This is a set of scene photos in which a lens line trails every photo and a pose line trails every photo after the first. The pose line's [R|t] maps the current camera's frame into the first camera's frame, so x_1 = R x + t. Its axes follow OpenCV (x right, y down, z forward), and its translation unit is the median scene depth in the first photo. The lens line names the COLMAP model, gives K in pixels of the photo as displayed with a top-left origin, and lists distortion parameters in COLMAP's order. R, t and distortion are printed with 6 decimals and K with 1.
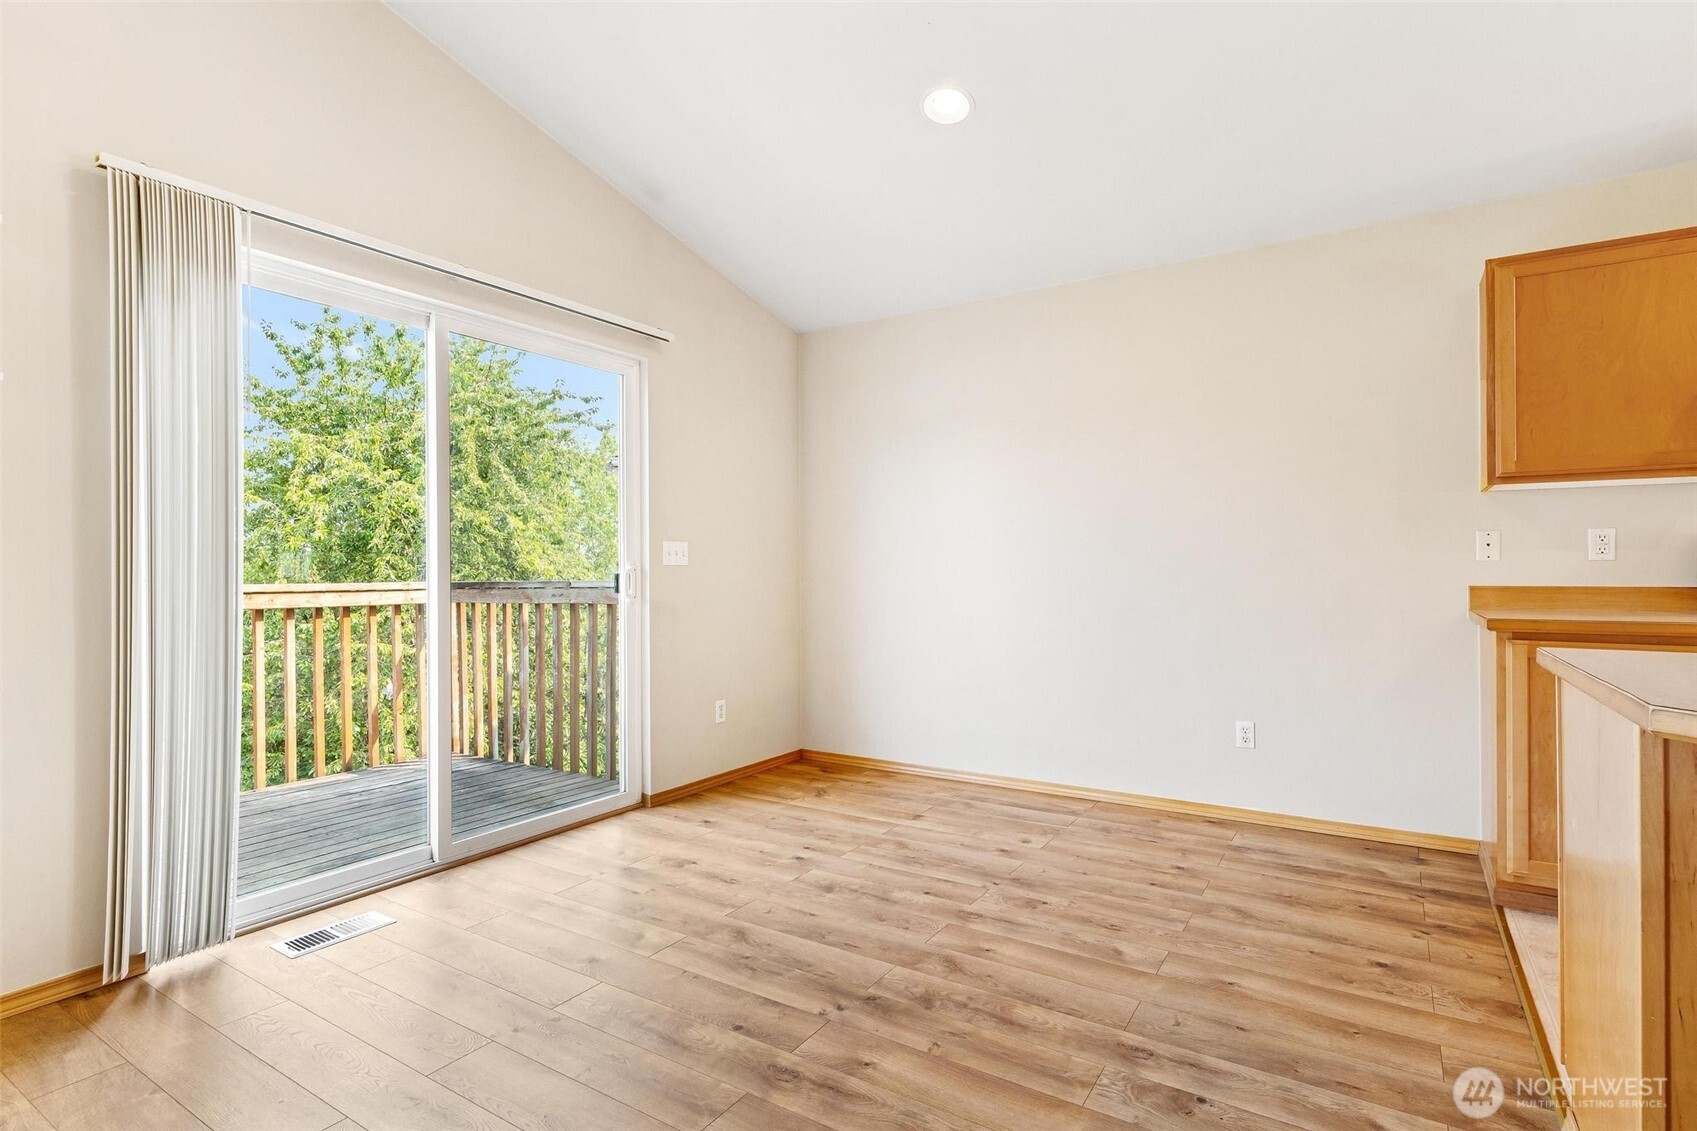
lens RADIAL K [[835.9, 0, 840.5], [0, 835.9, 573.5], [0, 0, 1]] dist [0.000493, 0.000185]
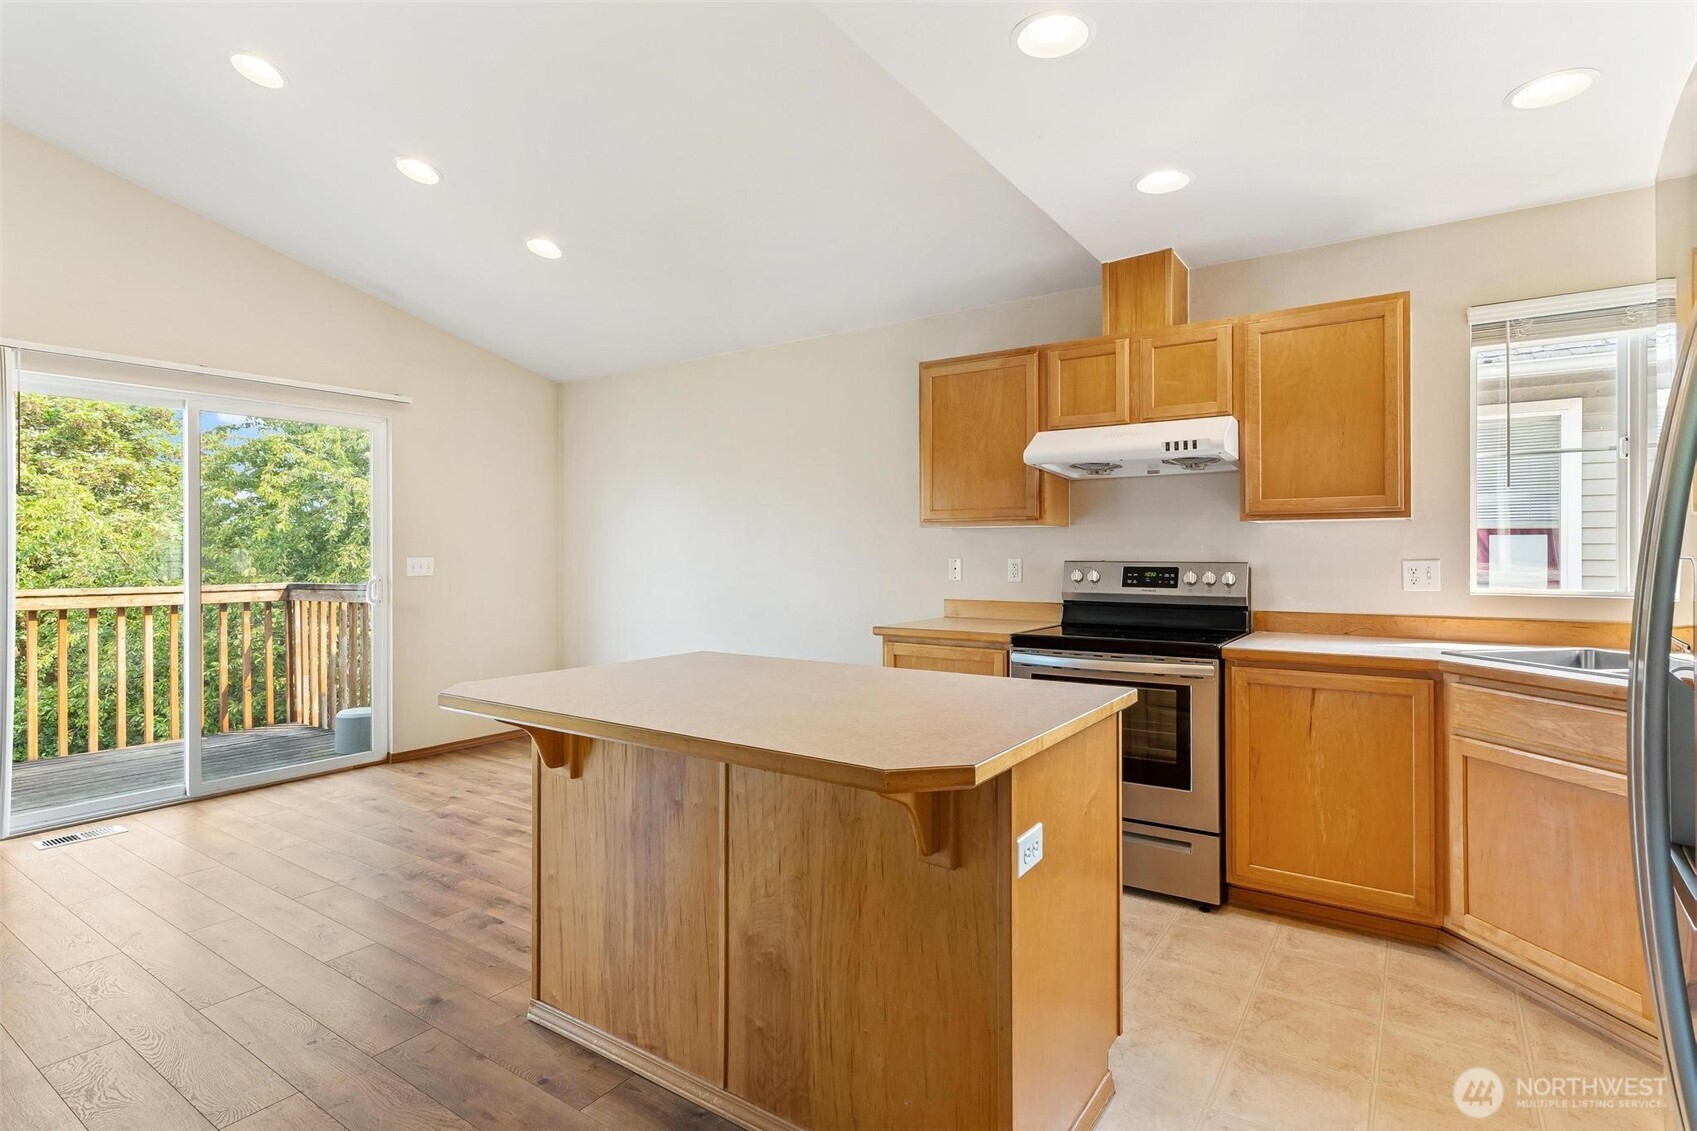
lens RADIAL K [[846.9, 0, 848.5], [0, 846.9, 565.5], [0, 0, 1]] dist [-0.002832, -0.000098]
pose [[0.999610, 0.001902, -0.027870, 0.571612], [-0.001556, 0.999921, 0.012439, -0.049626], [0.027891, -0.012391, 0.999534, -0.318981]]
